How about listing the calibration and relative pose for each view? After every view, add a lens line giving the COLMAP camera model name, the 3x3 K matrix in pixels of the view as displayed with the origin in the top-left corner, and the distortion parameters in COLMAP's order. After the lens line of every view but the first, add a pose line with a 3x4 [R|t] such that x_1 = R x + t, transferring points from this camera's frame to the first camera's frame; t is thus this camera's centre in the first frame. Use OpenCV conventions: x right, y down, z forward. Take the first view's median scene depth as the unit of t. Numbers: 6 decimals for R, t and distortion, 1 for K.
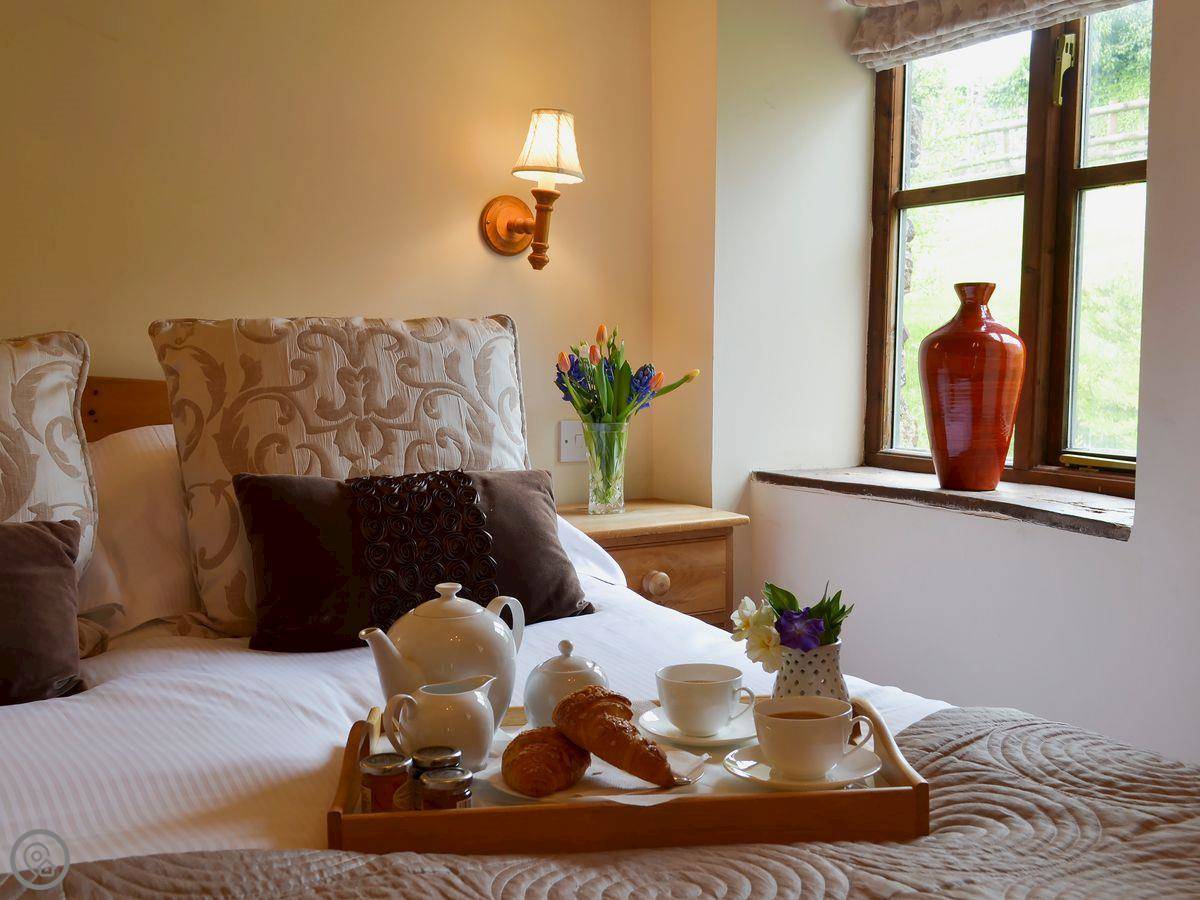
lens RADIAL K [[1396.5, 0, 560.3], [0, 1396.5, 452.4], [0, 0, 1]] dist [0.074198, 0.029816]
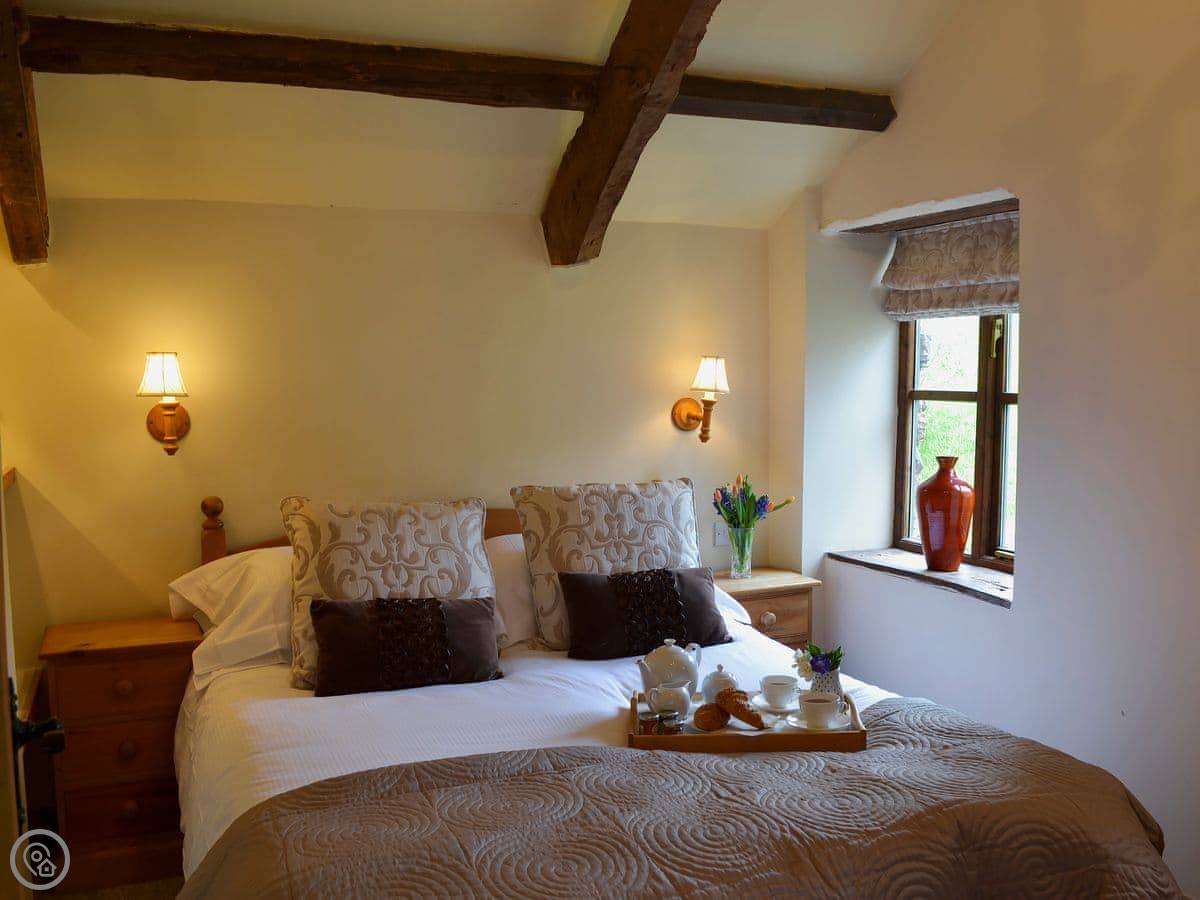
lens RADIAL K [[1099.9, 0, 600.0], [0, 1099.9, 450.0], [0, 0, 1]] dist [-0.071351, 0.160676]
pose [[0.995022, 0.009127, -0.099238, -0.012348], [-0.010677, 0.999829, -0.015096, -0.135923], [0.099084, 0.016080, 0.994949, -0.588022]]
